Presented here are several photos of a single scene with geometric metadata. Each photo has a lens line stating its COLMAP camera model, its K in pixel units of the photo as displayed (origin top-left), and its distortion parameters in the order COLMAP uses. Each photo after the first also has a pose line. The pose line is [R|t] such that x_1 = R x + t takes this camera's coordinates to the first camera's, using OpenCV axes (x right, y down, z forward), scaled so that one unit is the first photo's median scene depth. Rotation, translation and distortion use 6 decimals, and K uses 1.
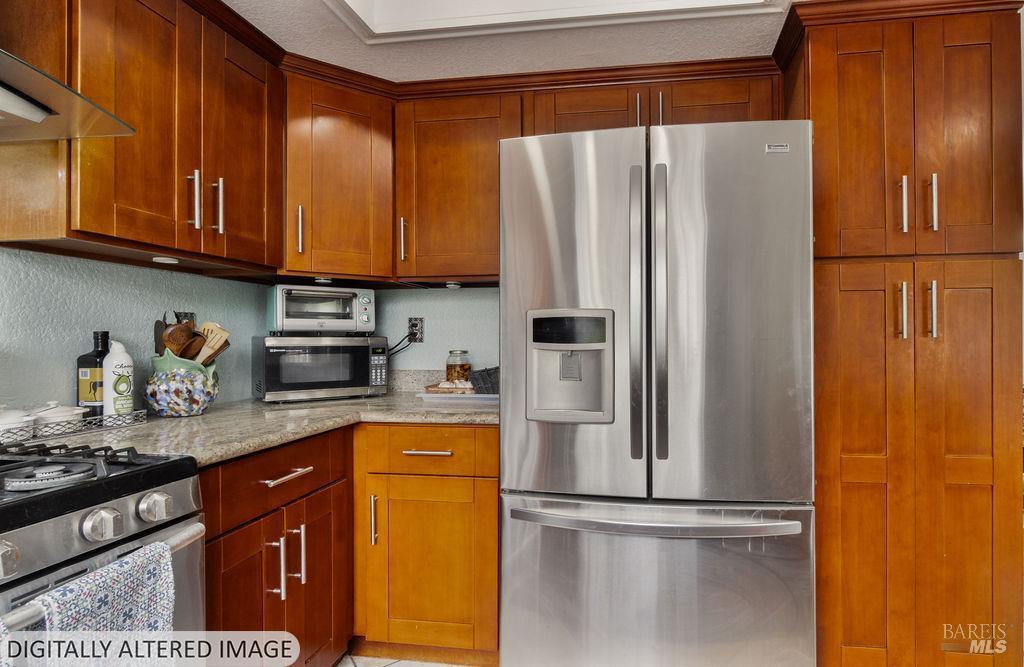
lens RADIAL K [[516.9, 0, 585.4], [0, 516.9, 338.1], [0, 0, 1]] dist [-0.005843, -0.000850]
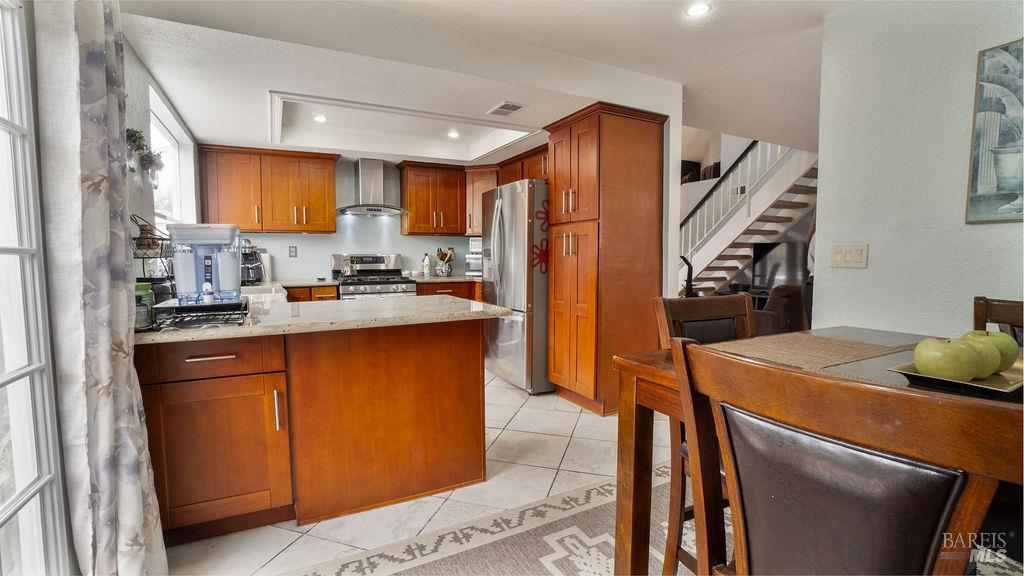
lens RADIAL K [[456.7, 0, 490.9], [0, 456.7, 291.3], [0, 0, 1]] dist [-0.001225, -0.000116]
pose [[0.544226, 0.068229, -0.836159, 2.133986], [0.000562, 0.996658, 0.081691, -0.008375], [0.838938, -0.044928, 0.542369, -0.481426]]
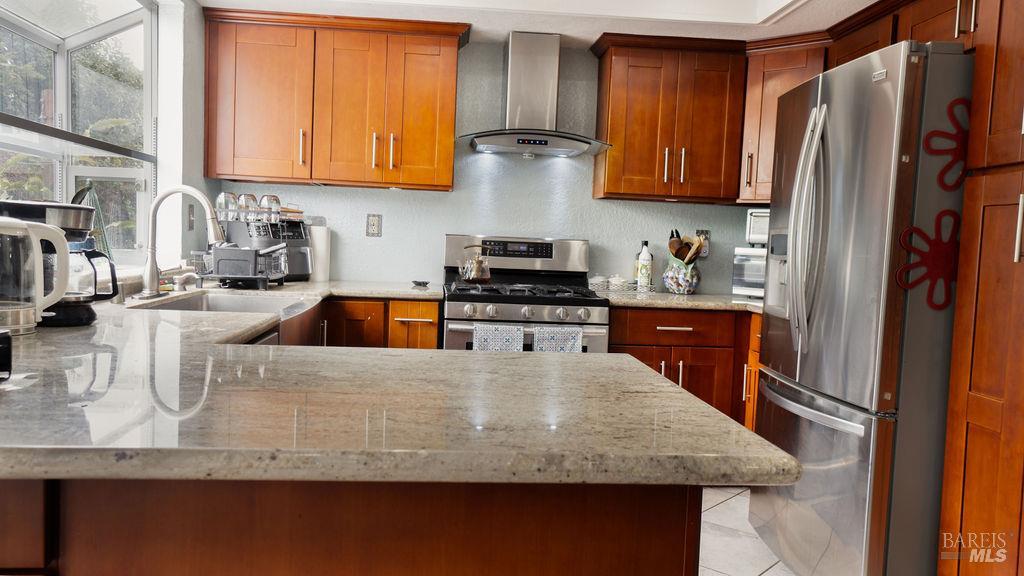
lens RADIAL K [[809.9, 0, 512.0], [0, 809.9, 288.0], [0, 0, 1]] dist [0.056240, 0.002018]
pose [[0.213663, 0.070991, -0.974325, 1.622219], [-0.043645, 0.997054, 0.063076, -0.006184], [0.975932, 0.029047, 0.216132, -0.075337]]
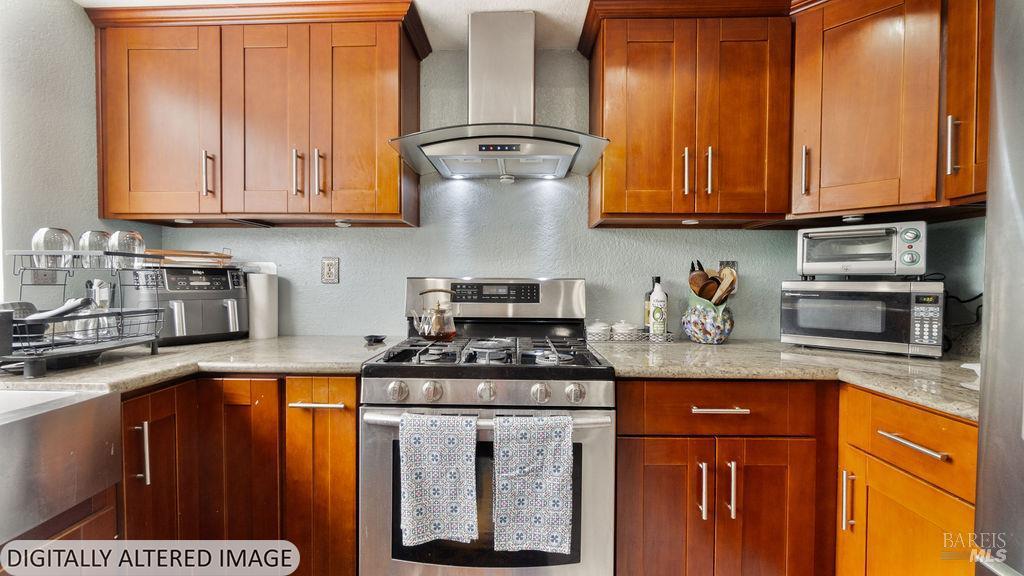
lens RADIAL K [[441.9, 0, 507.8], [0, 441.9, 291.0], [0, 0, 1]] dist [-0.000990, -0.000056]
pose [[0.103611, 0.024348, -0.994320, 0.248970], [-0.007251, 0.999692, 0.023724, 0.000864], [0.994591, 0.004752, 0.103756, 0.404493]]
